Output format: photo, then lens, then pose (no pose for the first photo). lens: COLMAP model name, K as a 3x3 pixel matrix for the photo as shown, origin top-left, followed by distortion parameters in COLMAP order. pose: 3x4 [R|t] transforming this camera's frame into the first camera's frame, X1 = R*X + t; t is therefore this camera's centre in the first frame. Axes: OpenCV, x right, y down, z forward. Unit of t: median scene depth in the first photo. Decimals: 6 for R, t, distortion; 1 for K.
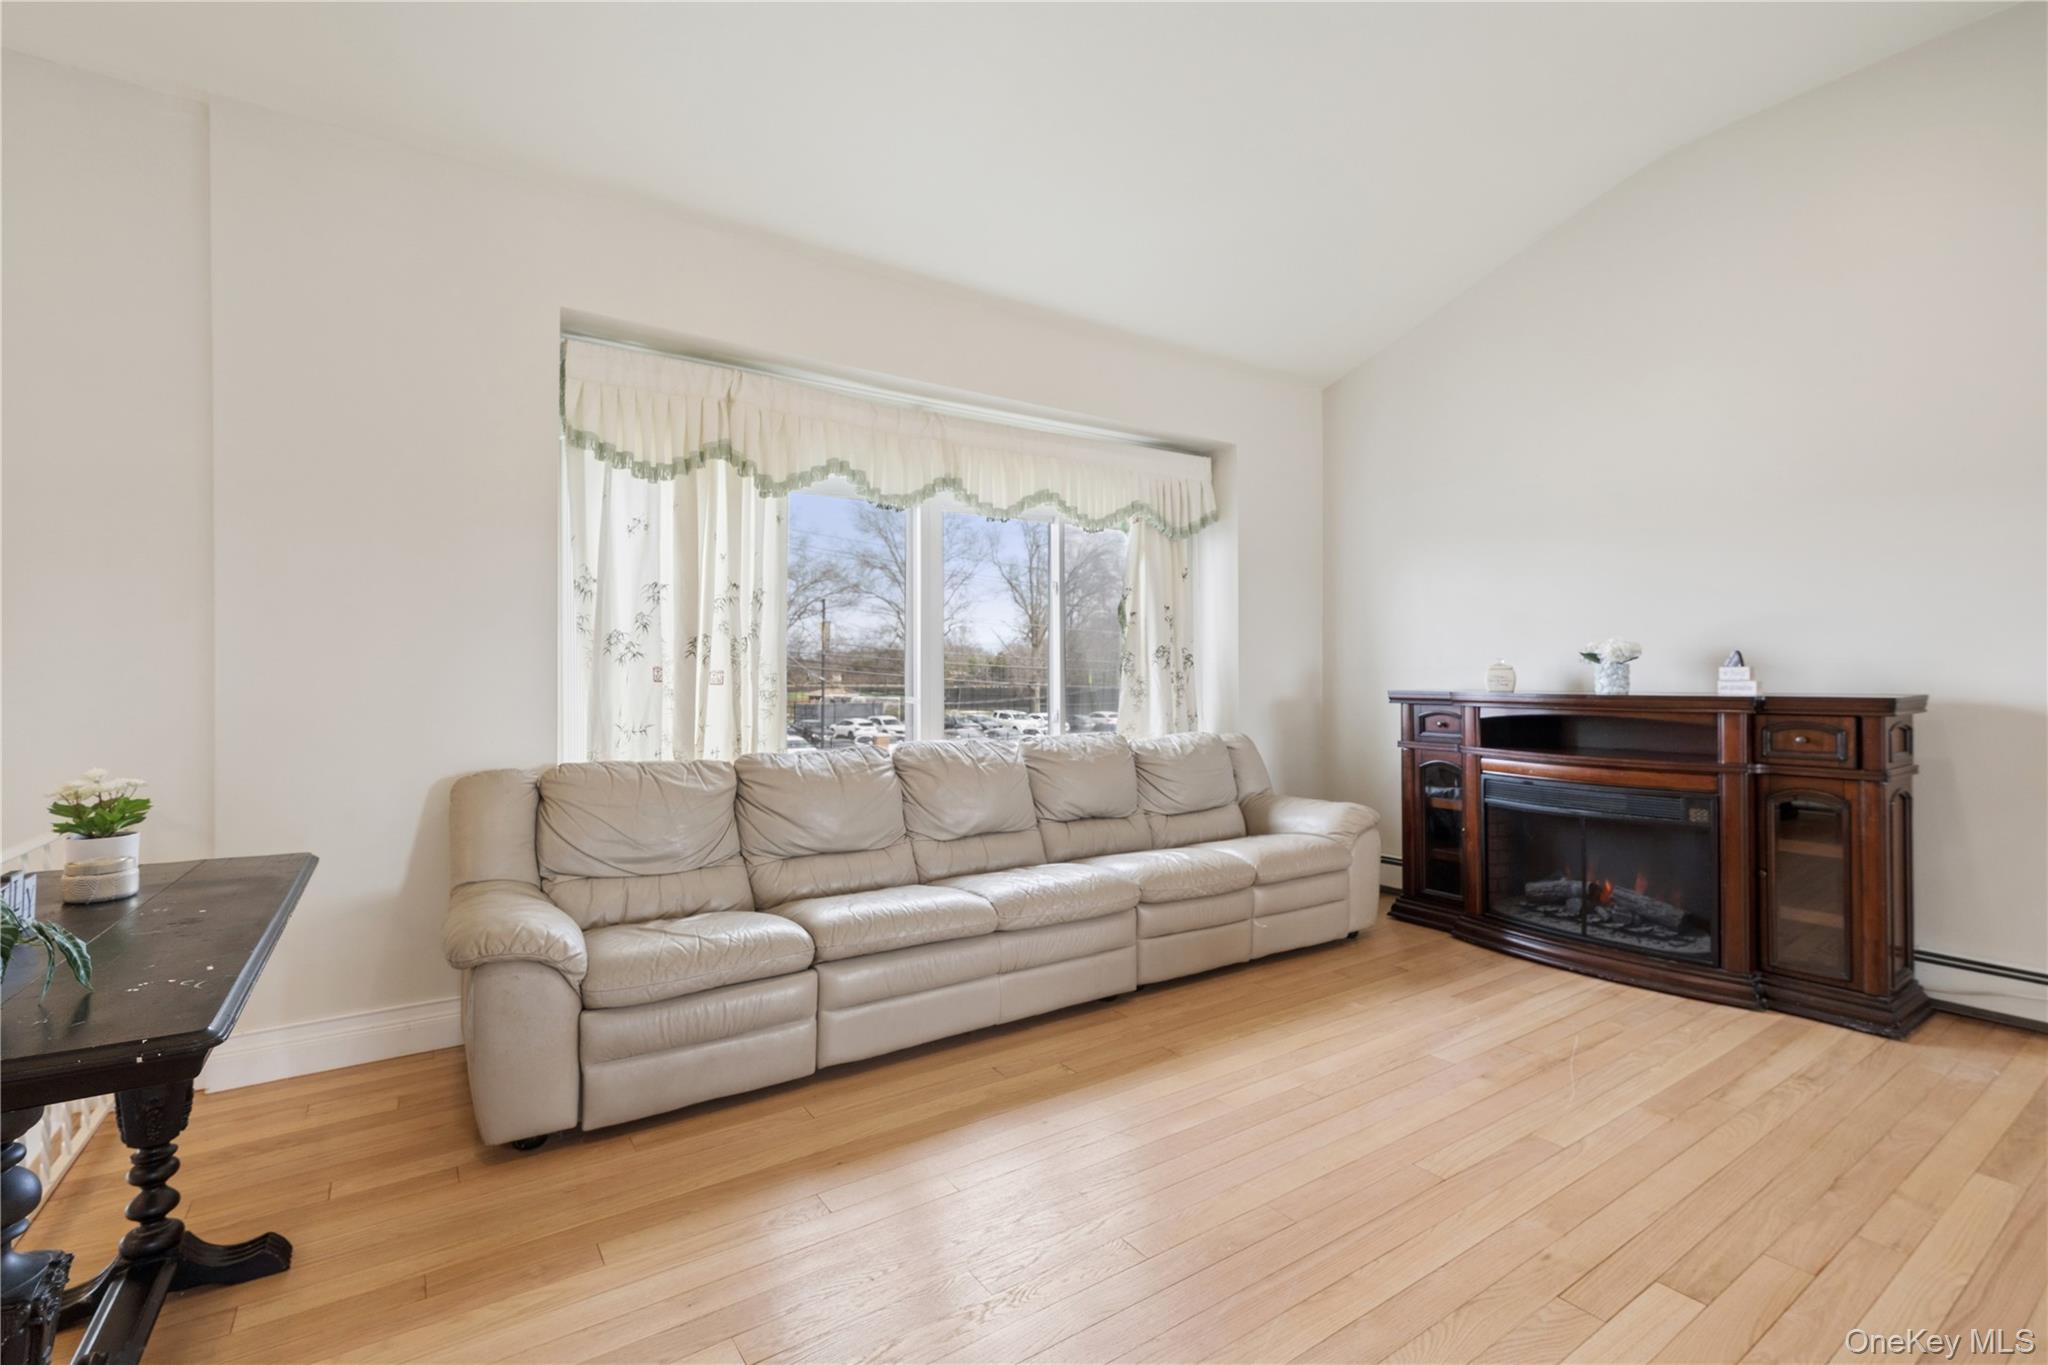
lens RADIAL K [[896.6, 0, 1007.3], [0, 896.6, 677.6], [0, 0, 1]] dist [0.004967, 0.000304]
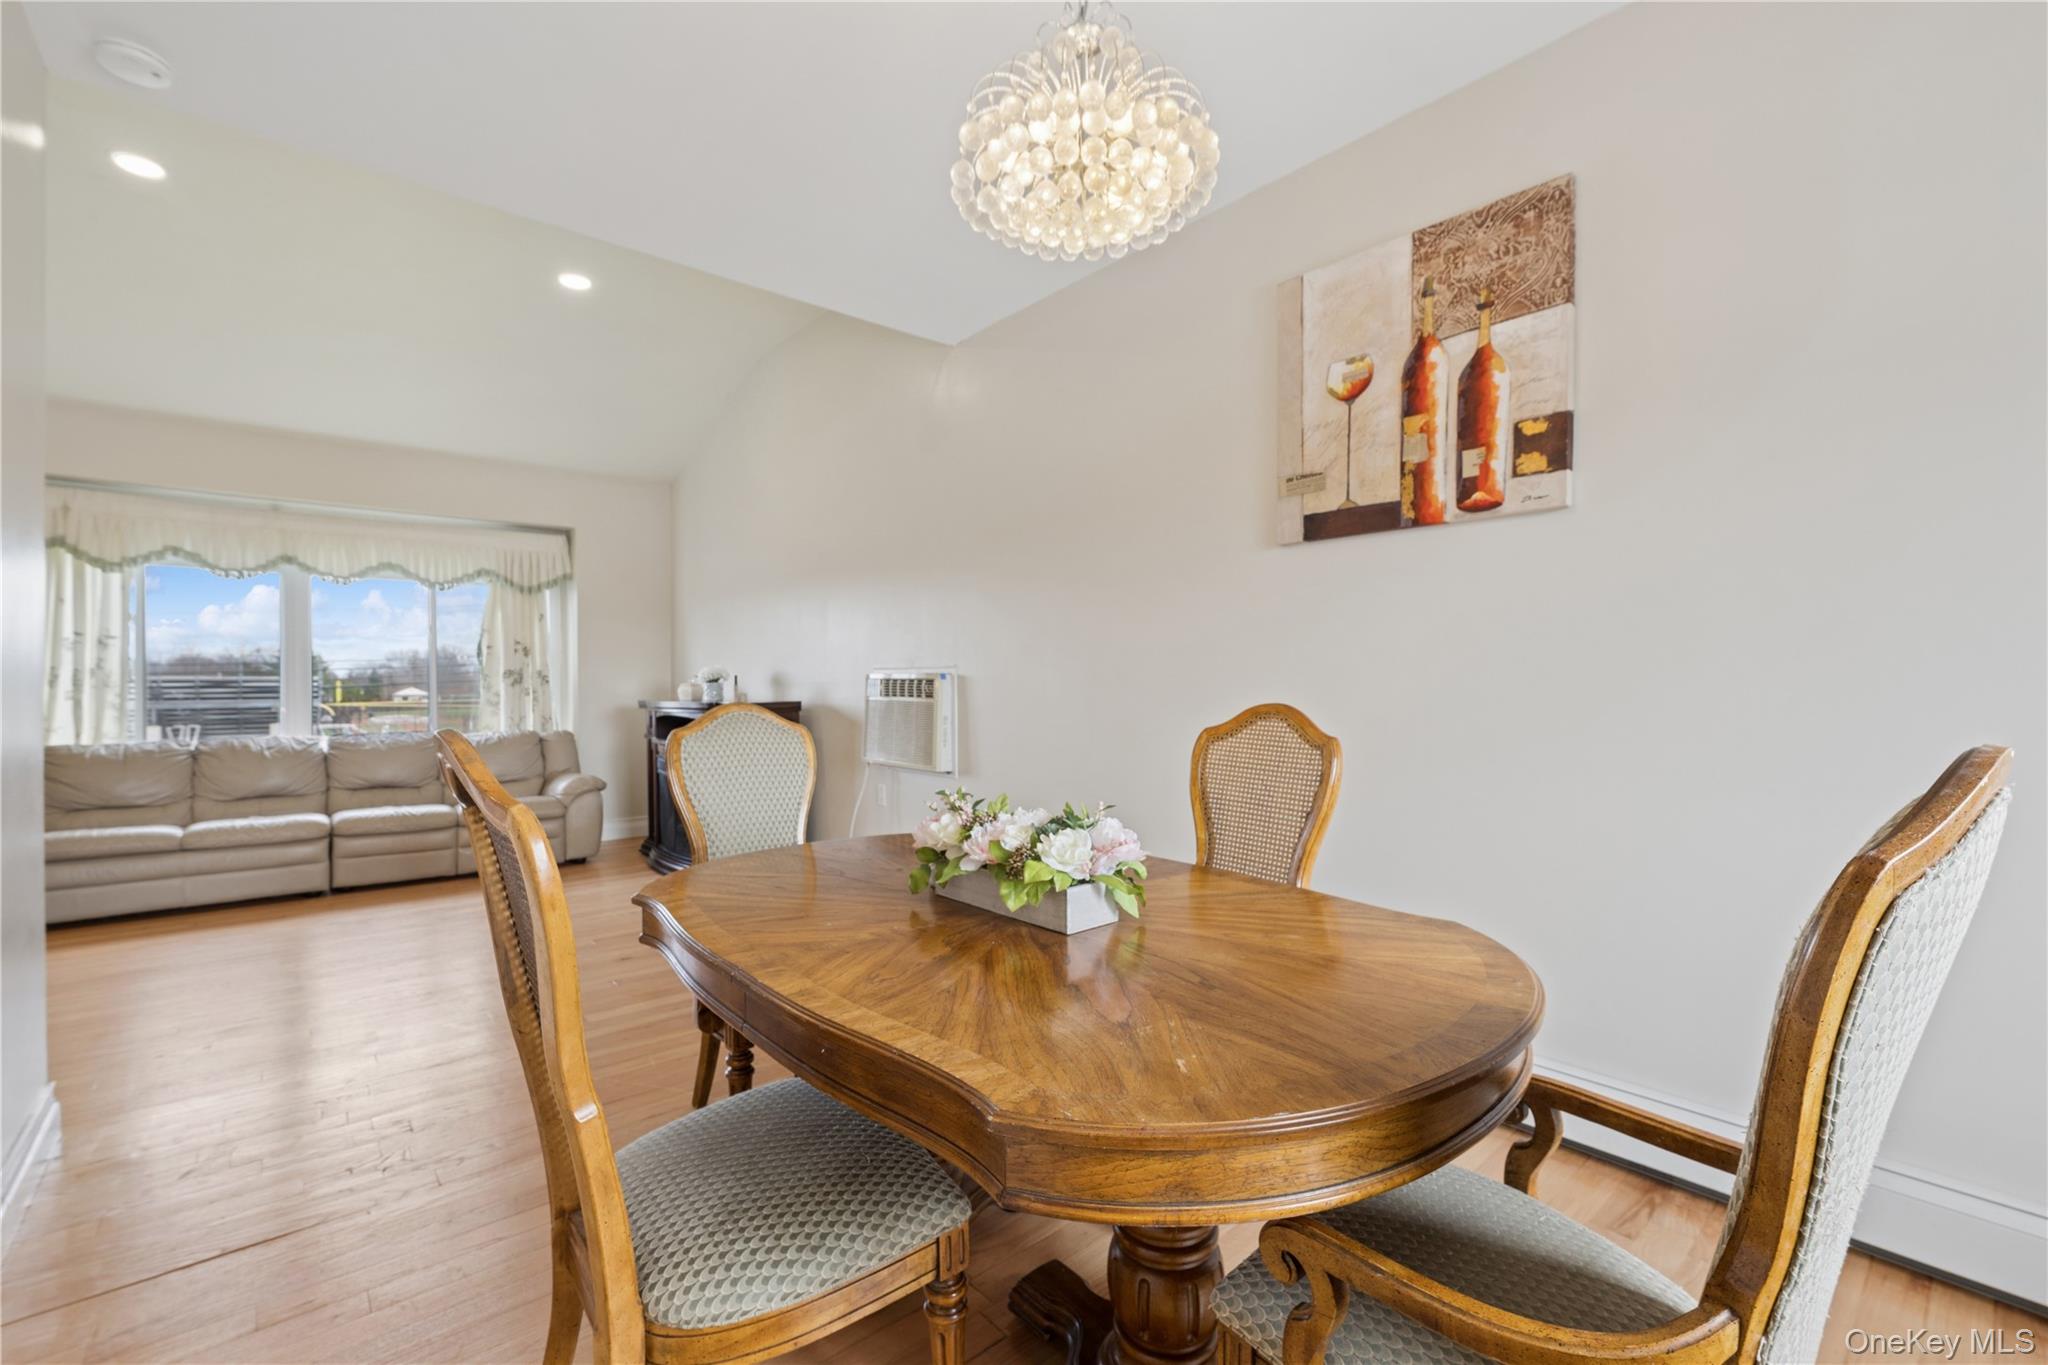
lens RADIAL K [[896.6, 0, 995.0], [0, 896.6, 679.5], [0, 0, 1]] dist [0.004967, 0.000304]
pose [[0.996157, 0.000430, 0.087589, 1.139432], [0.000812, 0.999900, -0.014151, 0.001194], [-0.087586, 0.014168, 0.996056, -0.666093]]
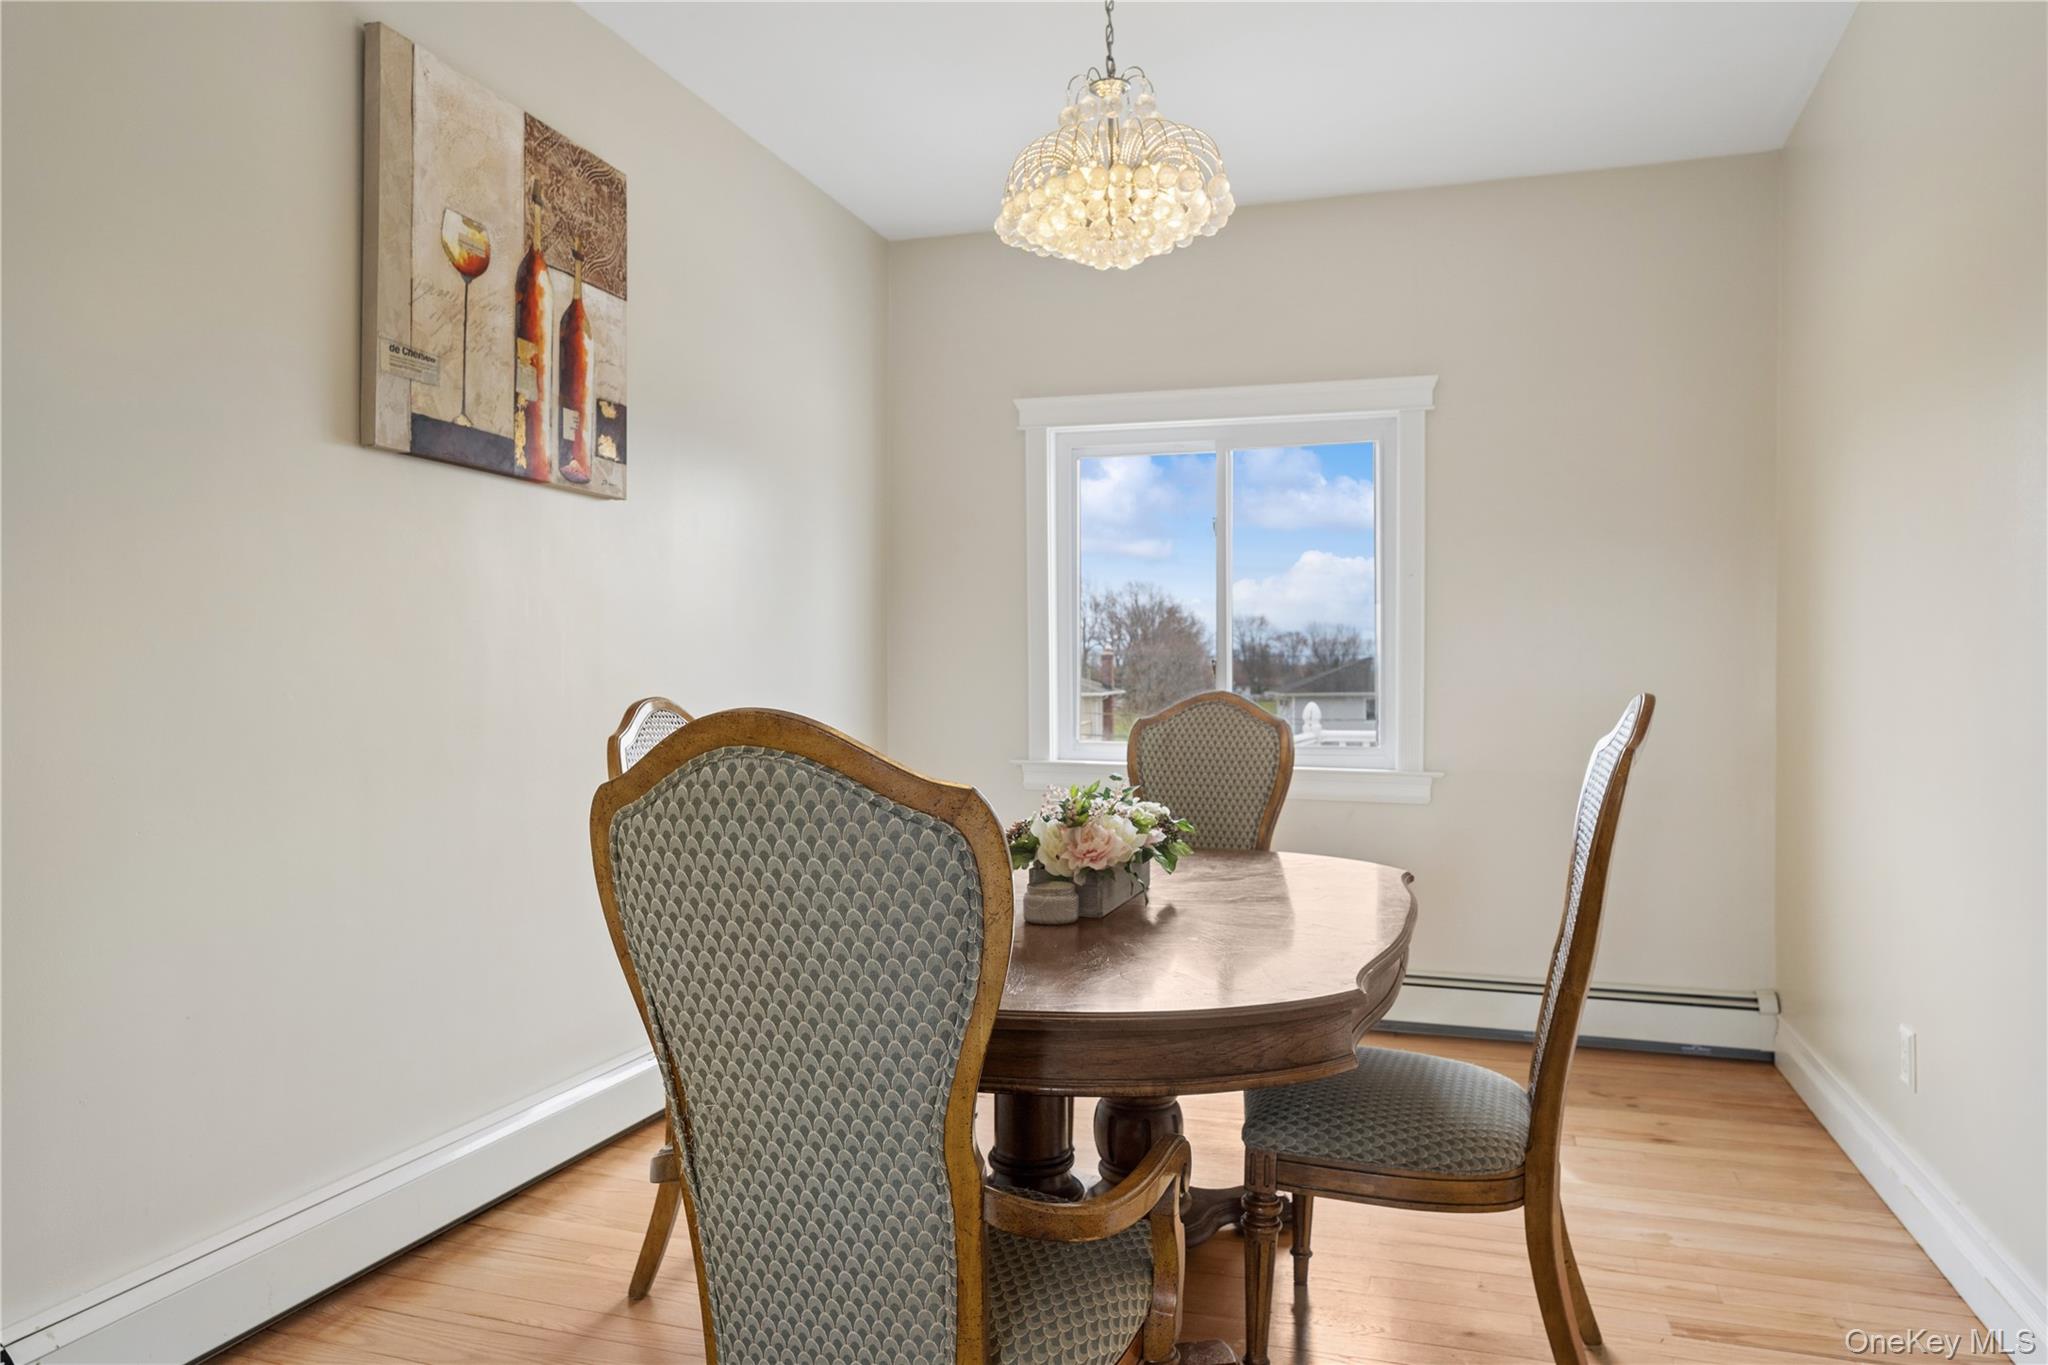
lens RADIAL K [[1351.8, 0, 1019.3], [0, 1351.8, 691.7], [0, 0, 1]] dist [-0.006689, -0.000967]
pose [[-0.607897, -0.000416, 0.794016, 0.631956], [0.013476, 0.999850, 0.010841, 0.000973], [-0.793902, 0.017291, -0.607800, 0.341803]]
